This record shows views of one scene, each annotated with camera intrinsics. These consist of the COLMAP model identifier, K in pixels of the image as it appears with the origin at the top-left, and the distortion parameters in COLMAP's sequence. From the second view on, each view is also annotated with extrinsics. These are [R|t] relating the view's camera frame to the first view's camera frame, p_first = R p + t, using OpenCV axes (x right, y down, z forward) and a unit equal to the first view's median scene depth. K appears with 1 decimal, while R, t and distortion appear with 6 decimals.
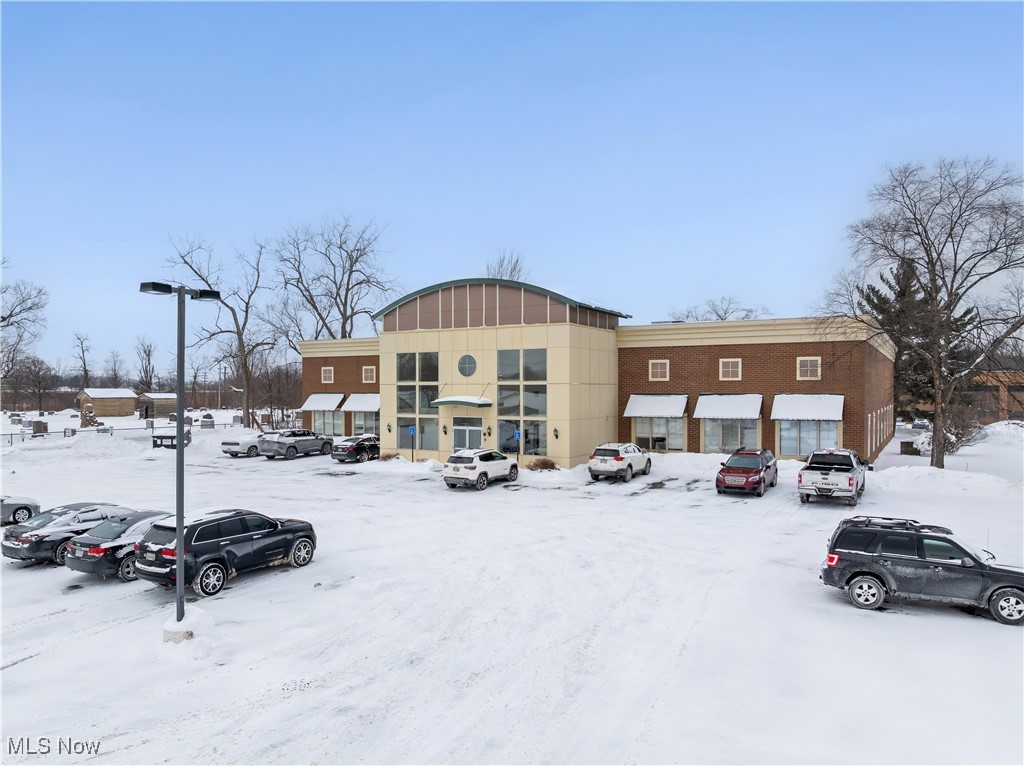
lens RADIAL K [[730.4, 0, 512.0], [0, 730.4, 383.0], [0, 0, 1]] dist [-0.037544, -0.003306]
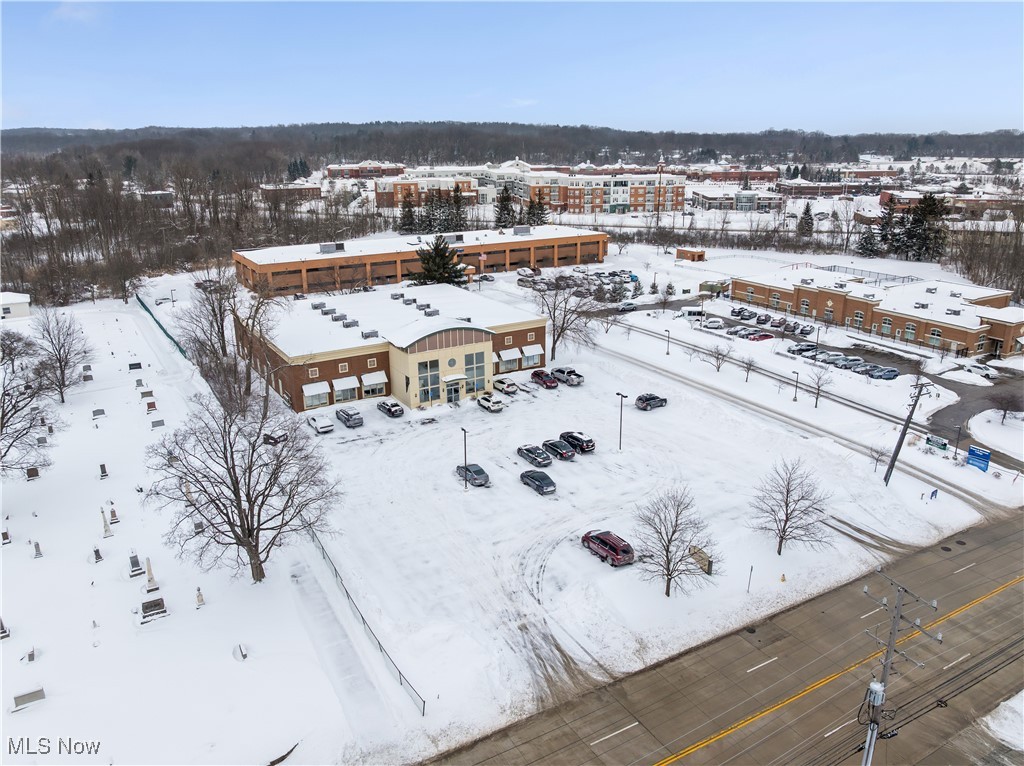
lens RADIAL K [[755.4, 0, 512.0], [0, 755.4, 383.0], [0, 0, 1]] dist [-0.023407, -0.009257]
pose [[0.475529, -0.276029, 0.835272, -2.076665], [0.001470, 0.949745, 0.313022, -0.743584], [-0.879699, -0.147623, 0.452037, -0.317999]]
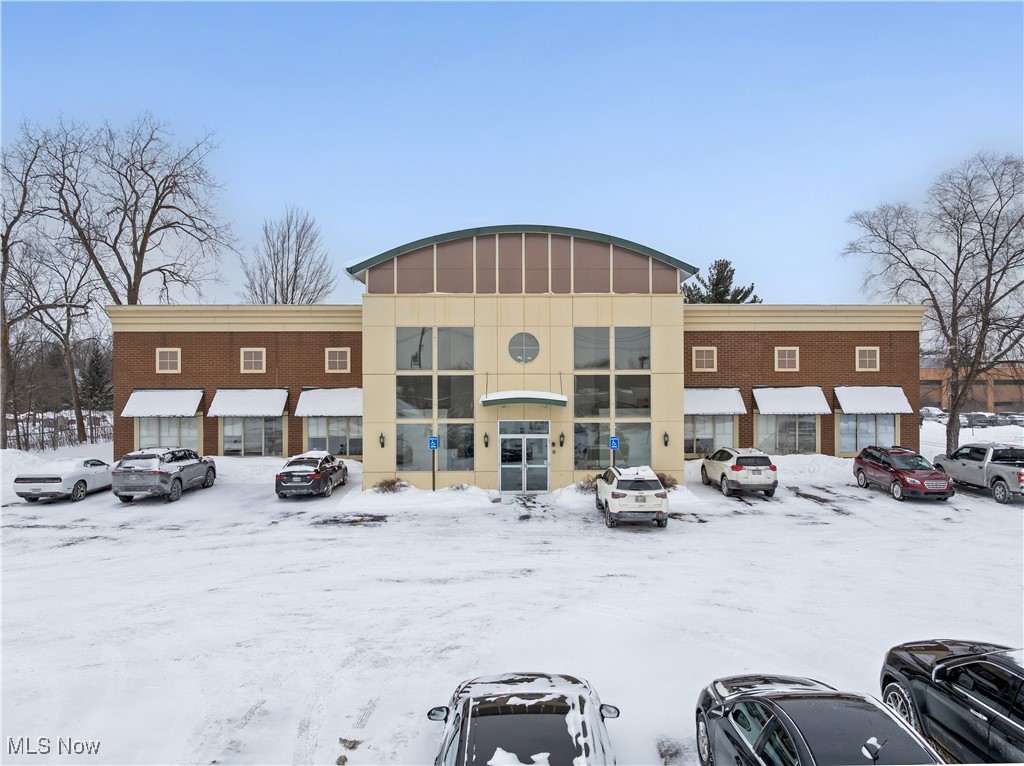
lens RADIAL K [[731.8, 0, 534.3], [0, 731.8, 374.0], [0, 0, 1]] dist [-0.037325, -0.002534]
pose [[0.851128, 0.005459, 0.524929, -0.422408], [-0.001854, 0.999971, -0.007393, 0.006827], [-0.524954, 0.005319, 0.851114, 0.394336]]
